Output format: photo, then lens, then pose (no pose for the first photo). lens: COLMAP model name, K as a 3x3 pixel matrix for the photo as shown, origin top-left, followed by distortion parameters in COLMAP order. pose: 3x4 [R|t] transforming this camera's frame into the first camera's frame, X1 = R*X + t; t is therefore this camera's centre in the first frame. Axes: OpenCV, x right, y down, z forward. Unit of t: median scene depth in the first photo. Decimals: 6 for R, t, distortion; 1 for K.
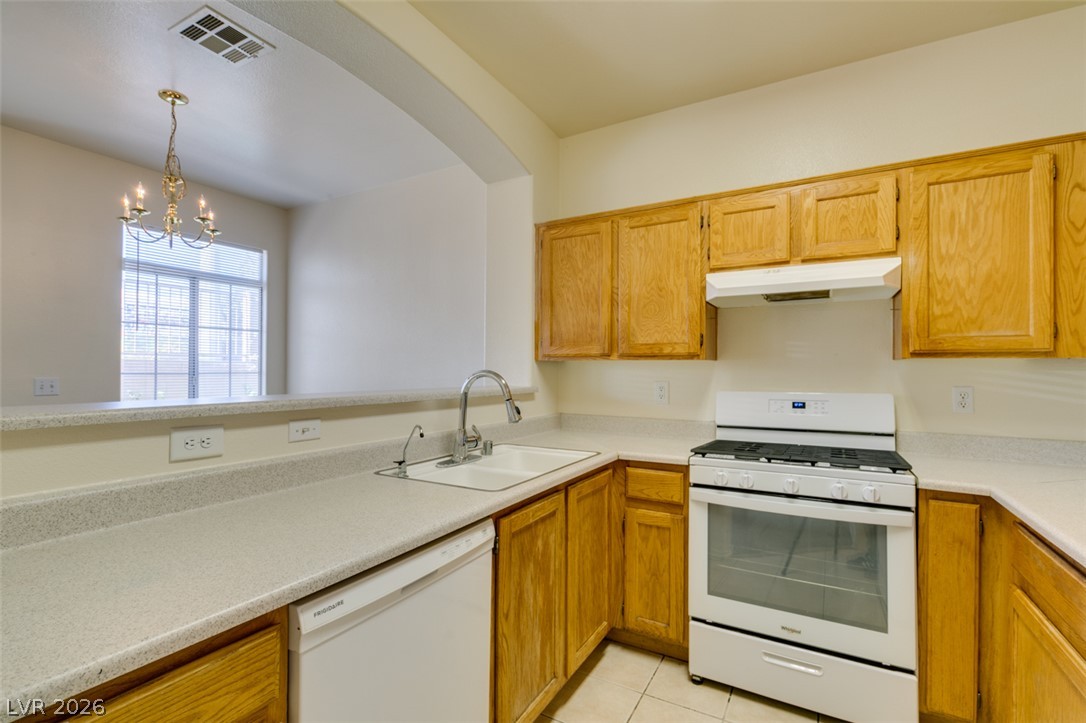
lens RADIAL K [[482.9, 0, 543.8], [0, 482.9, 368.2], [0, 0, 1]] dist [-0.005424, 0.001126]
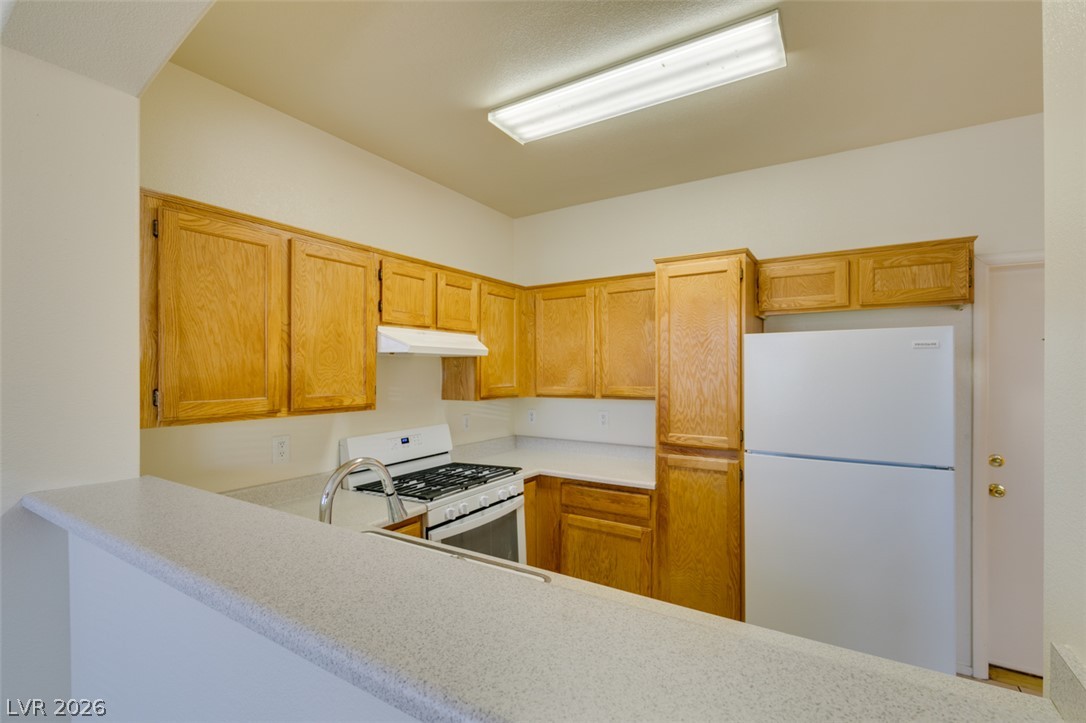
lens RADIAL K [[482.9, 0, 541.6], [0, 482.9, 371.0], [0, 0, 1]] dist [-0.005424, 0.001126]
pose [[0.051385, -0.002026, 0.998677, -0.739572], [0.001141, 0.999997, 0.001970, -0.112516], [-0.998678, 0.001038, 0.051387, 0.668184]]
